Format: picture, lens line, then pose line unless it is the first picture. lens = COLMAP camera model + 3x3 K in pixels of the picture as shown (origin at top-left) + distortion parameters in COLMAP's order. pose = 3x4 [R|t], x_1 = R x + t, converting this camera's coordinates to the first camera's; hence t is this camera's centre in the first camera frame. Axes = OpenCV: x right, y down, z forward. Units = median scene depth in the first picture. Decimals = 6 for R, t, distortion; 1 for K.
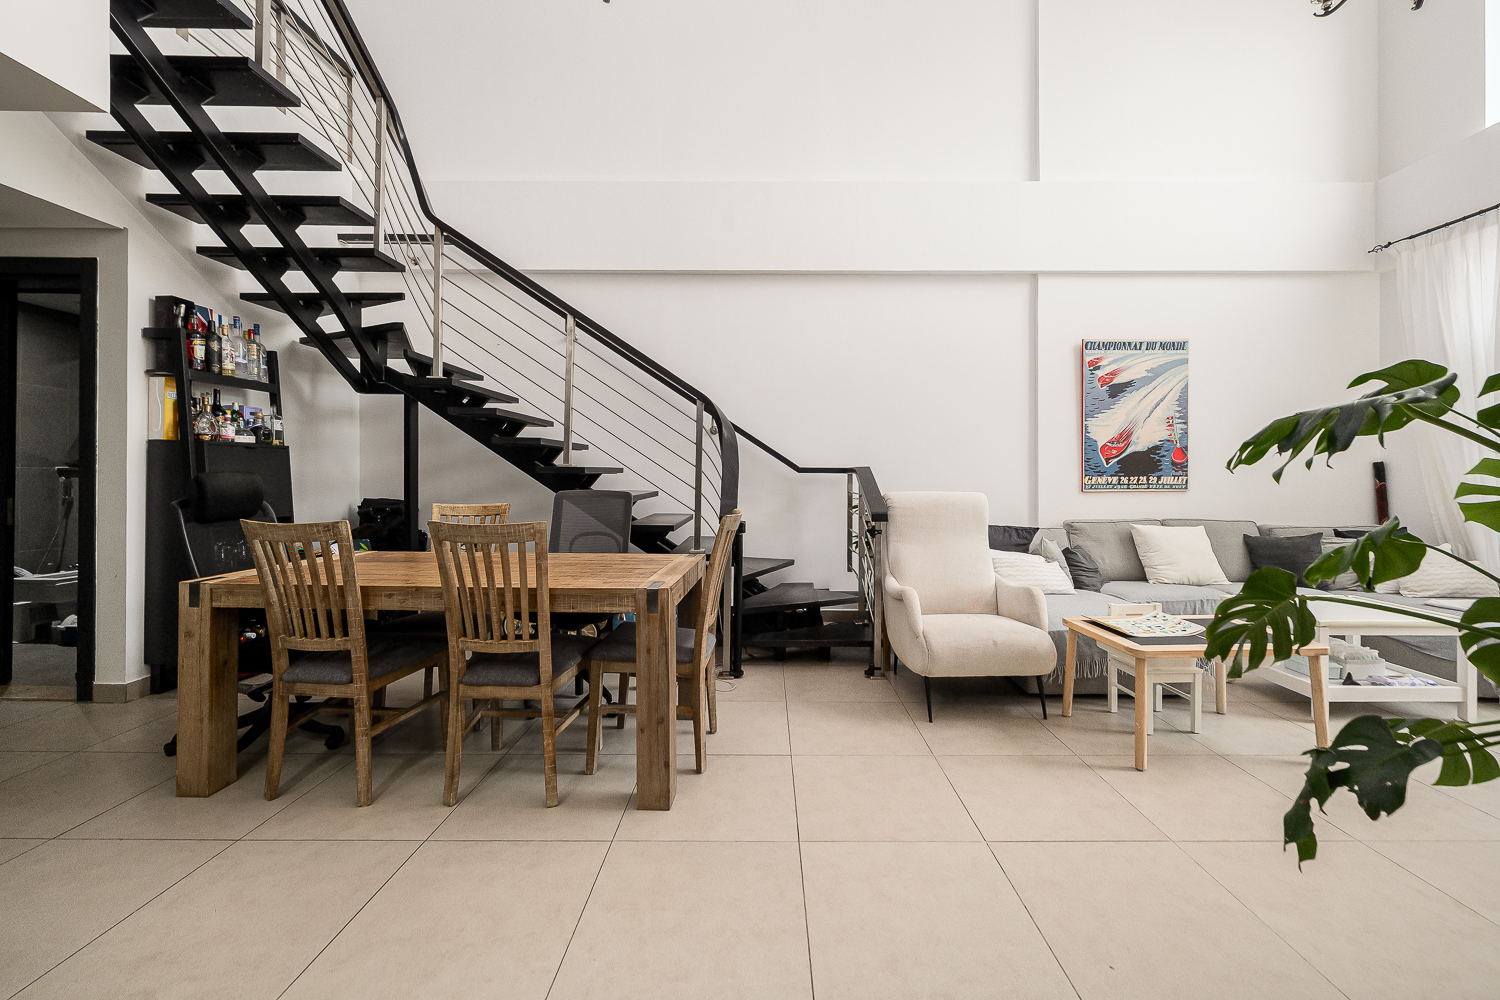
lens RADIAL K [[636.4, 0, 777.7], [0, 636.4, 477.0], [0, 0, 1]] dist [0.007724, -0.000897]
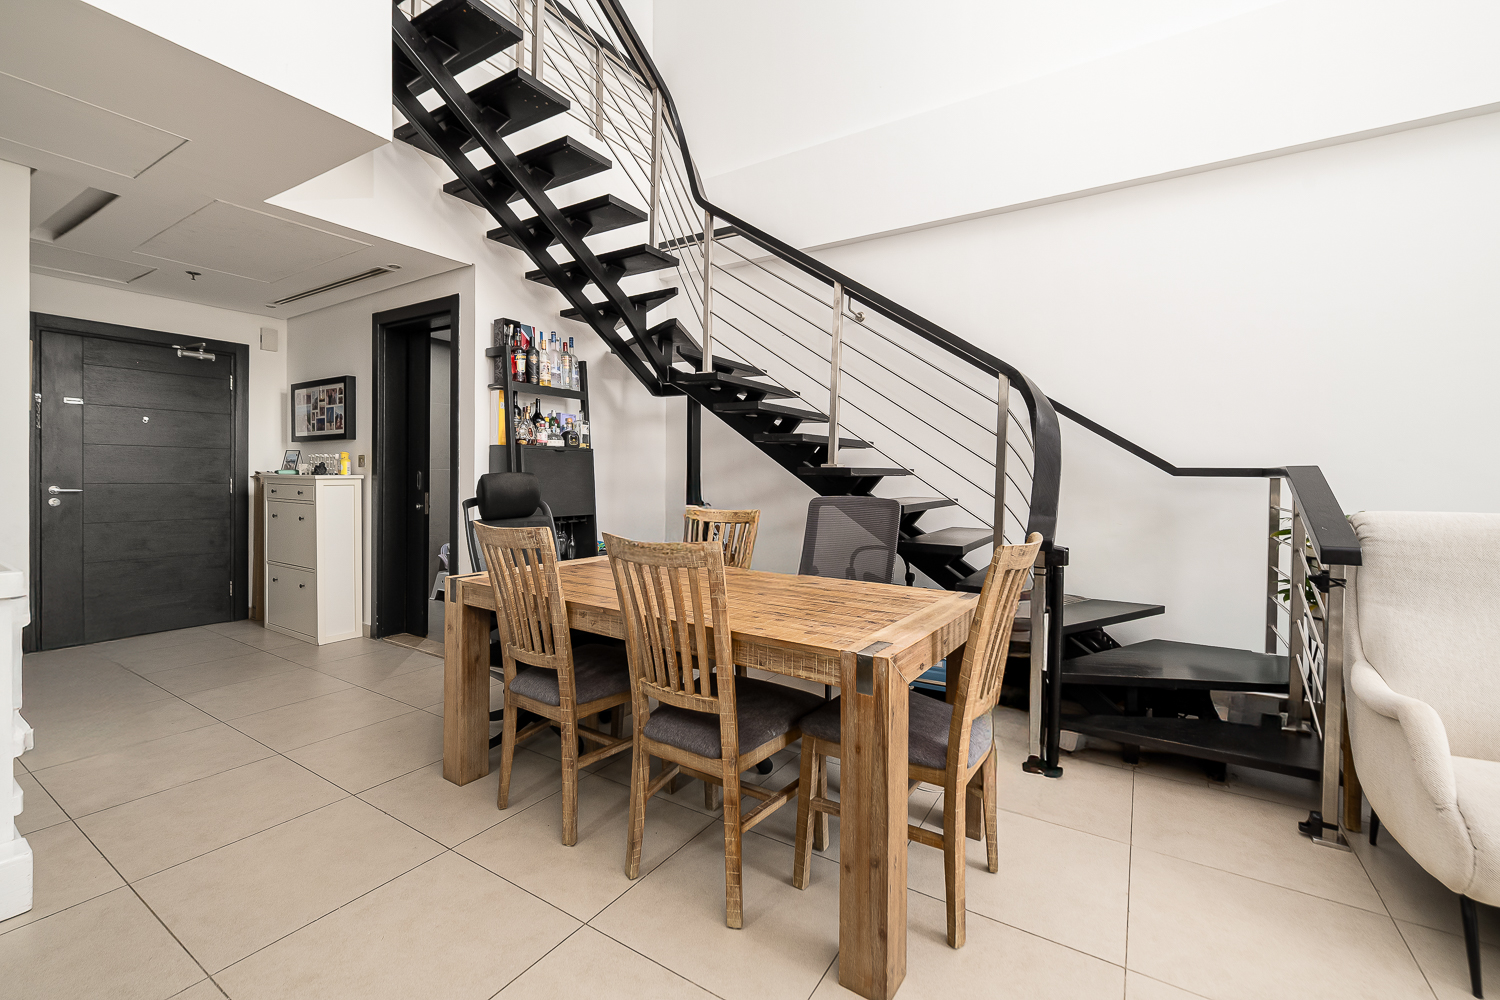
lens RADIAL K [[641.5, 0, 741.2], [0, 641.5, 487.7], [0, 0, 1]] dist [-0.003738, 0.002466]
pose [[0.831715, 0.013907, -0.555029, 0.037062], [-0.007325, 0.999874, 0.014077, -0.000720], [0.555155, -0.007642, 0.831712, 0.260459]]
